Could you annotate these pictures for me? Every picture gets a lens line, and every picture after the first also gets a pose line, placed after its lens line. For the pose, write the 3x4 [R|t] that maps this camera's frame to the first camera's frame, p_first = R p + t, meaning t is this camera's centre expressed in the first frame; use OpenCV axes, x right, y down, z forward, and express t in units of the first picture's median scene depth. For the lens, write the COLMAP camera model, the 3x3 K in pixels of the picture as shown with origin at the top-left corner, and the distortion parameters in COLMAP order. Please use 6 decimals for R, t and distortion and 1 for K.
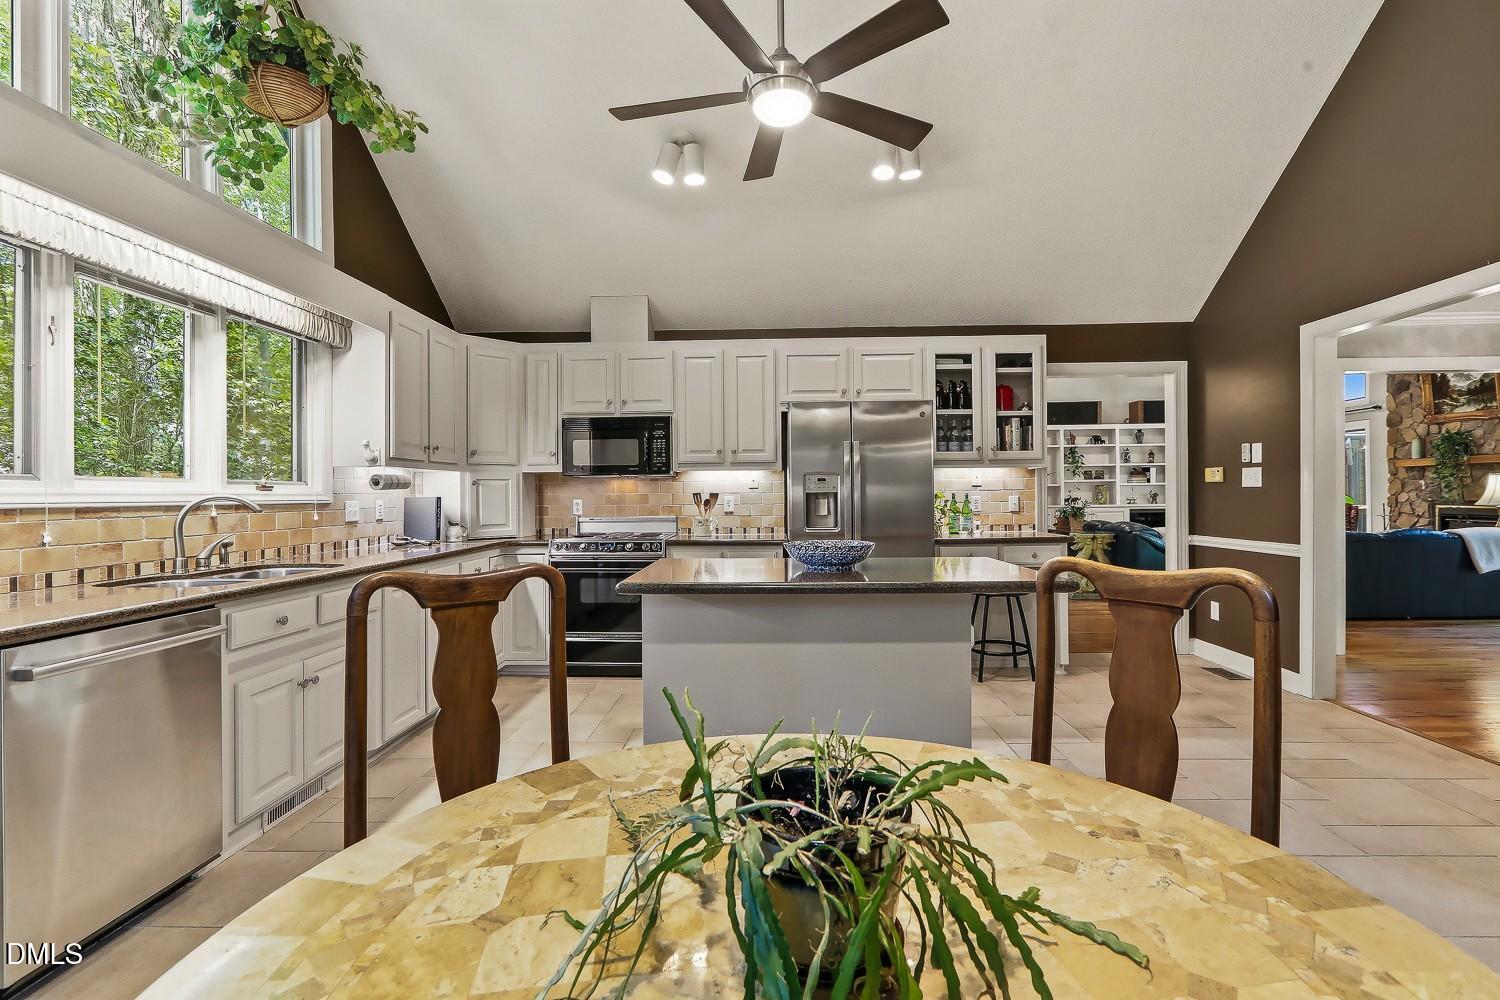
lens RADIAL K [[678.3, 0, 750.6], [0, 678.3, 492.3], [0, 0, 1]] dist [0.000553, 0.001977]
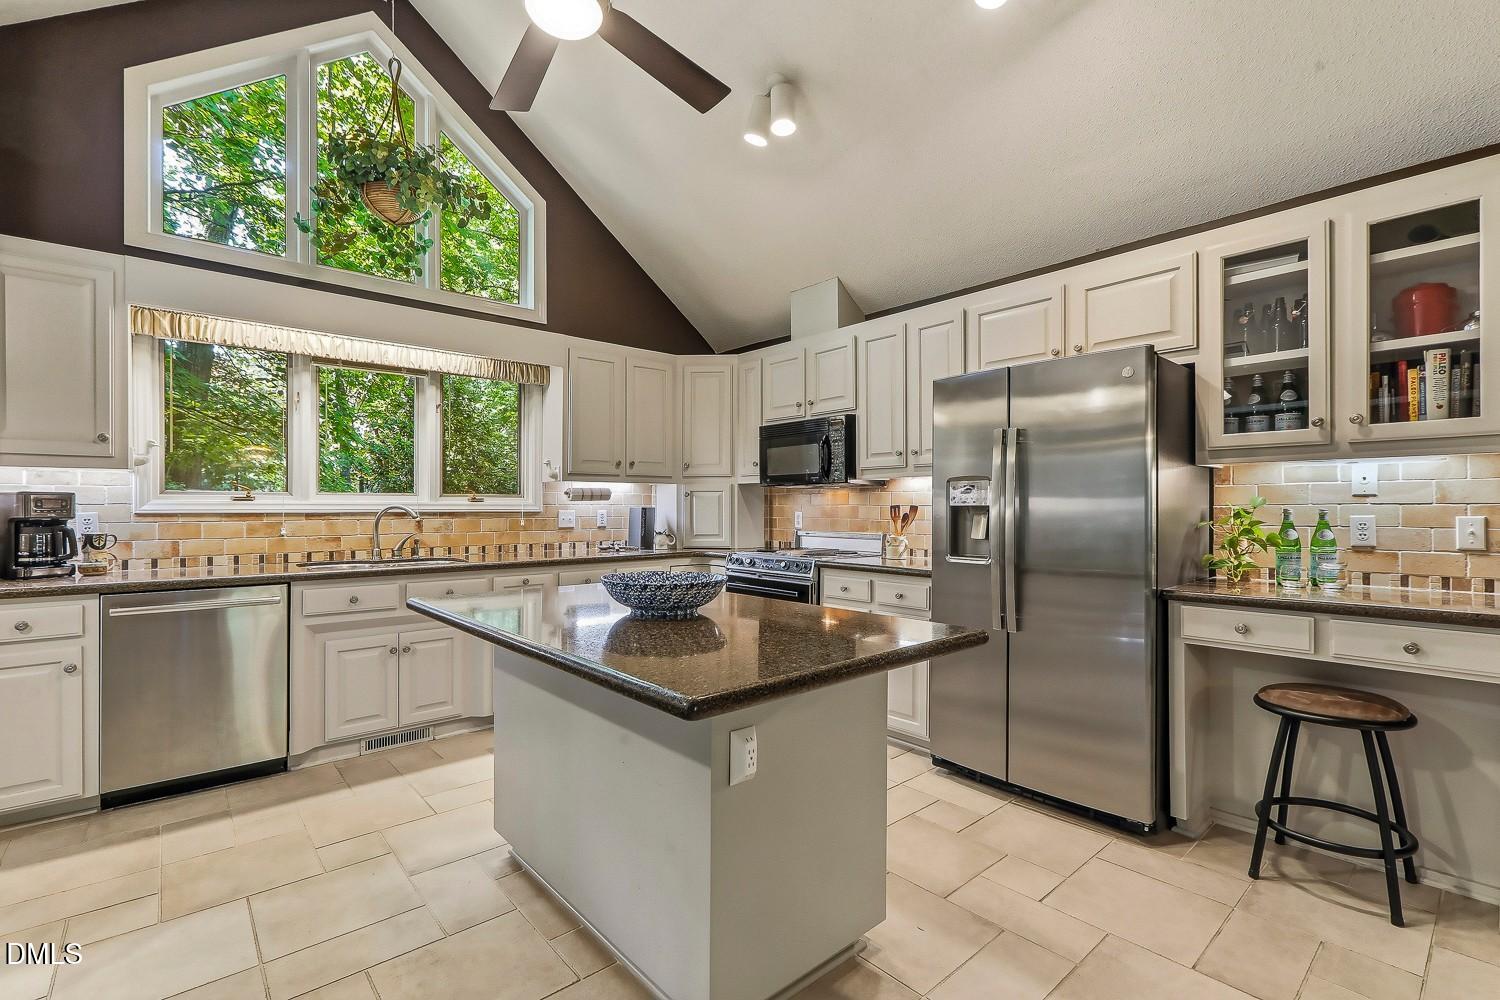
lens RADIAL K [[678.3, 0, 743.0], [0, 678.3, 504.2], [0, 0, 1]] dist [0.000553, 0.001977]
pose [[0.679417, 0.005342, -0.733733, 0.414404], [-0.003128, 0.999985, 0.004384, -0.003679], [0.733746, -0.000683, 0.679423, 0.334829]]
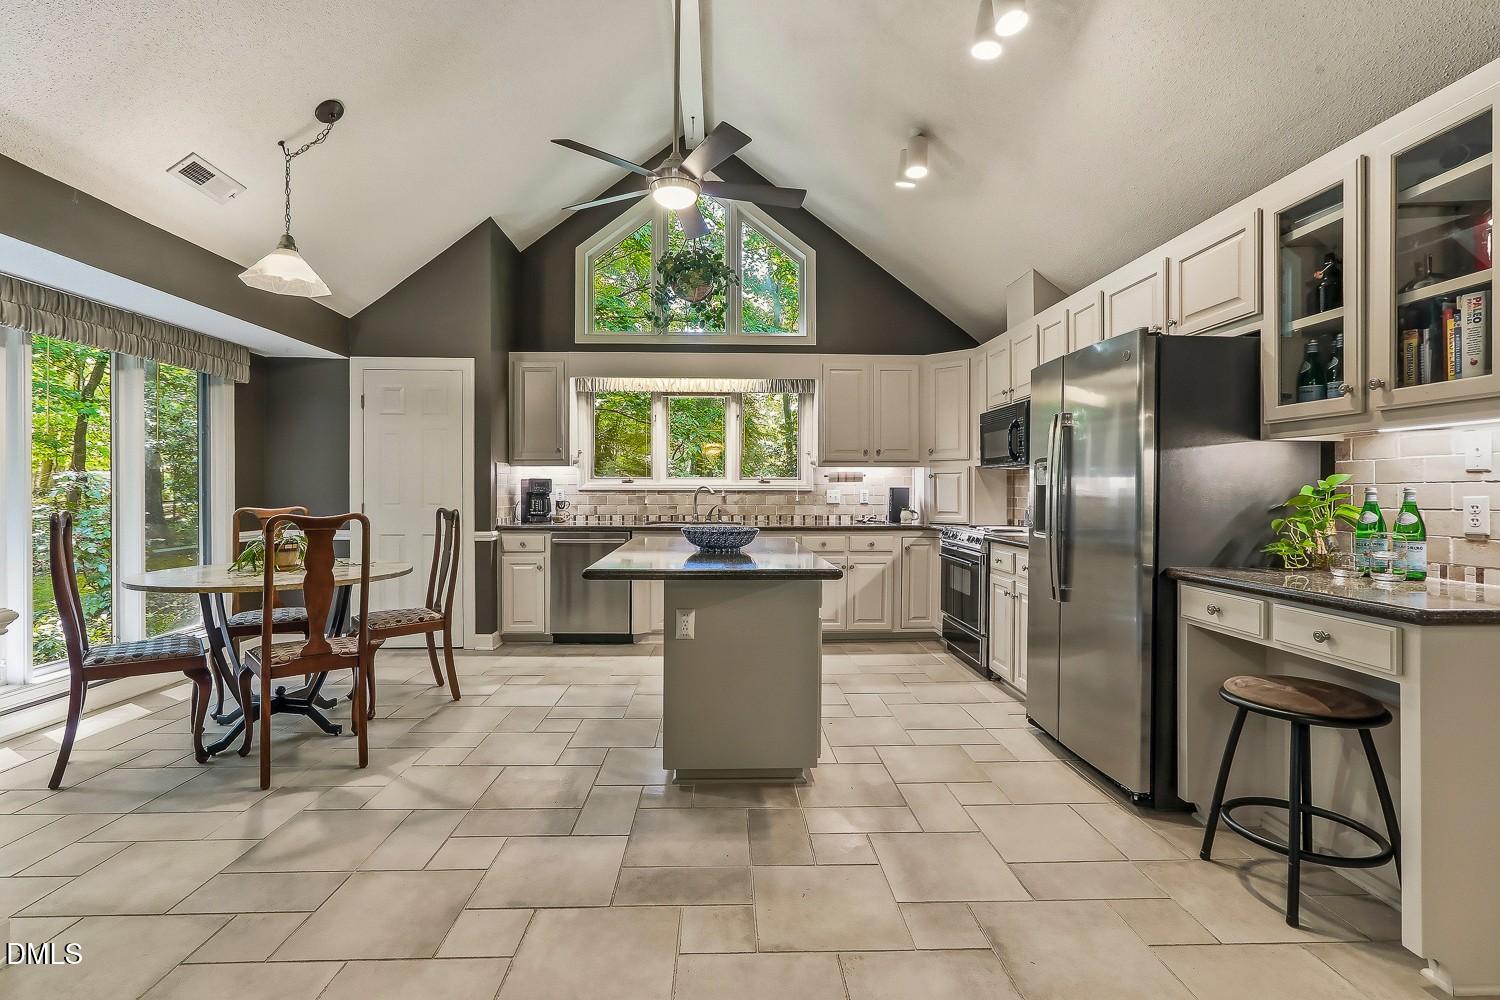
lens RADIAL K [[678.3, 0, 744.3], [0, 678.3, 486.8], [0, 0, 1]] dist [0.000553, 0.001977]
pose [[0.066262, 0.005723, -0.997786, 0.755260], [-0.000029, 0.999984, 0.005734, -0.002262], [0.997802, -0.000351, 0.066261, 0.569014]]
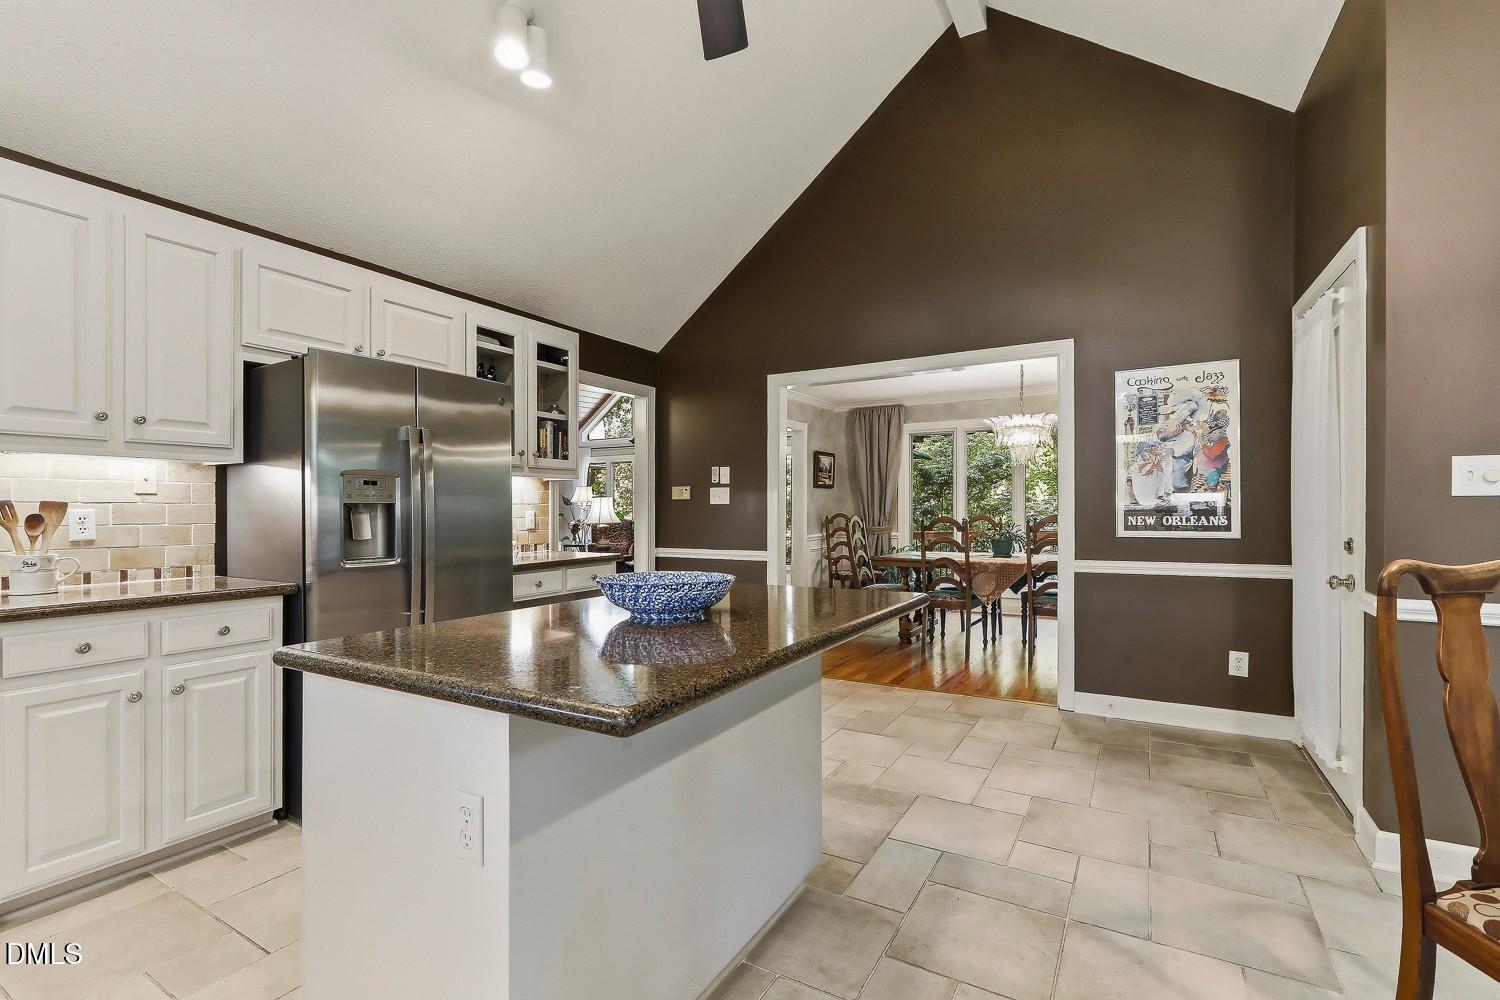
lens RADIAL K [[678.3, 0, 750.8], [0, 678.3, 507.8], [0, 0, 1]] dist [0.000553, 0.001977]
pose [[0.478508, 0.009242, 0.878035, -0.252163], [-0.005407, 0.999957, -0.007578, 0.006674], [-0.878067, -0.001121, 0.478537, 0.361213]]
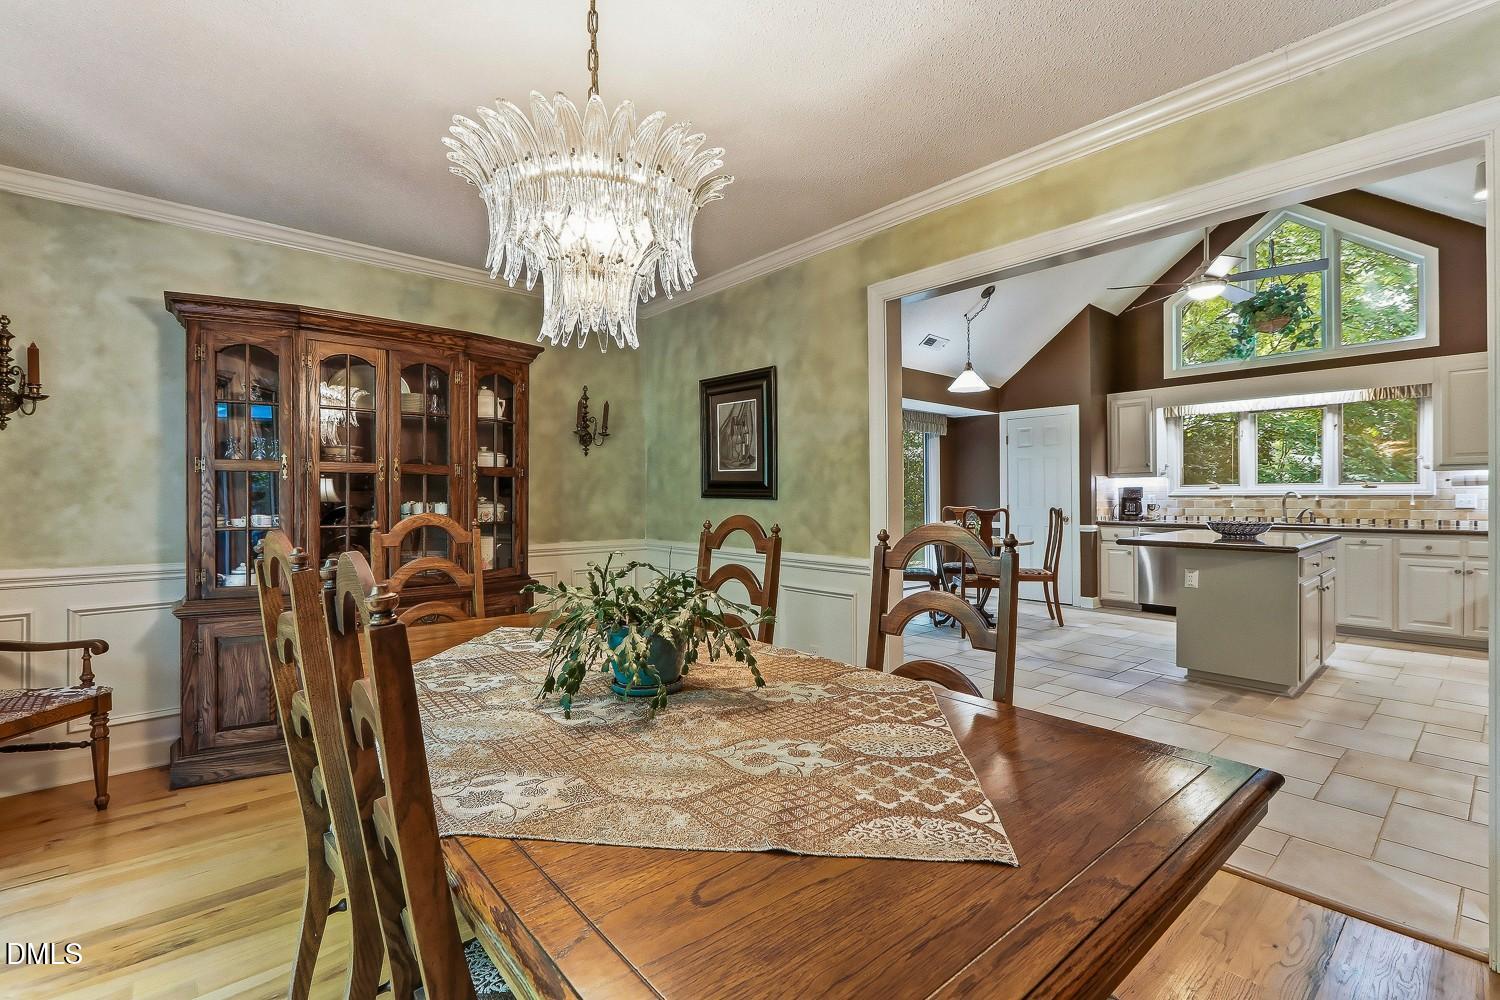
lens RADIAL K [[678.3, 0, 750.4], [0, 678.3, 499.2], [0, 0, 1]] dist [0.000553, 0.001977]
pose [[-0.729413, 0.013871, -0.683933, 1.258000], [0.012086, 0.999900, 0.007389, -0.004224], [0.683966, -0.002877, -0.729508, 0.826782]]
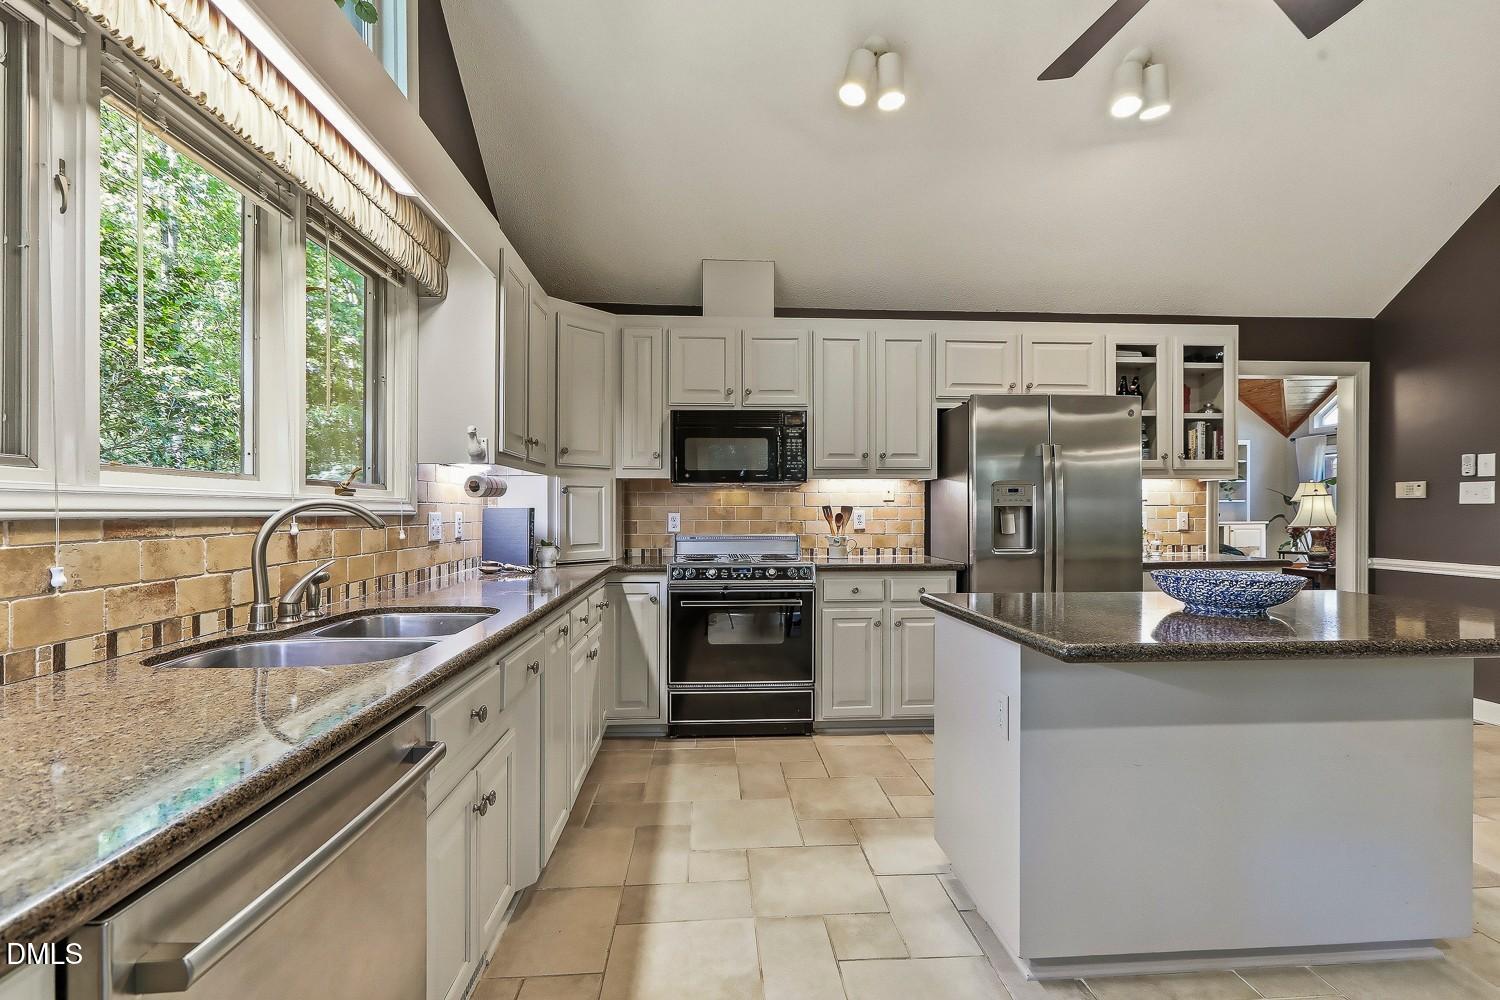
lens RADIAL K [[678.3, 0, 753.6], [0, 678.3, 510.3], [0, 0, 1]] dist [0.000553, 0.001977]
pose [[0.994820, 0.006872, 0.101421, -0.263973], [-0.007125, 0.999972, 0.002137, 0.005325], [-0.101404, -0.002849, 0.994841, 0.202591]]
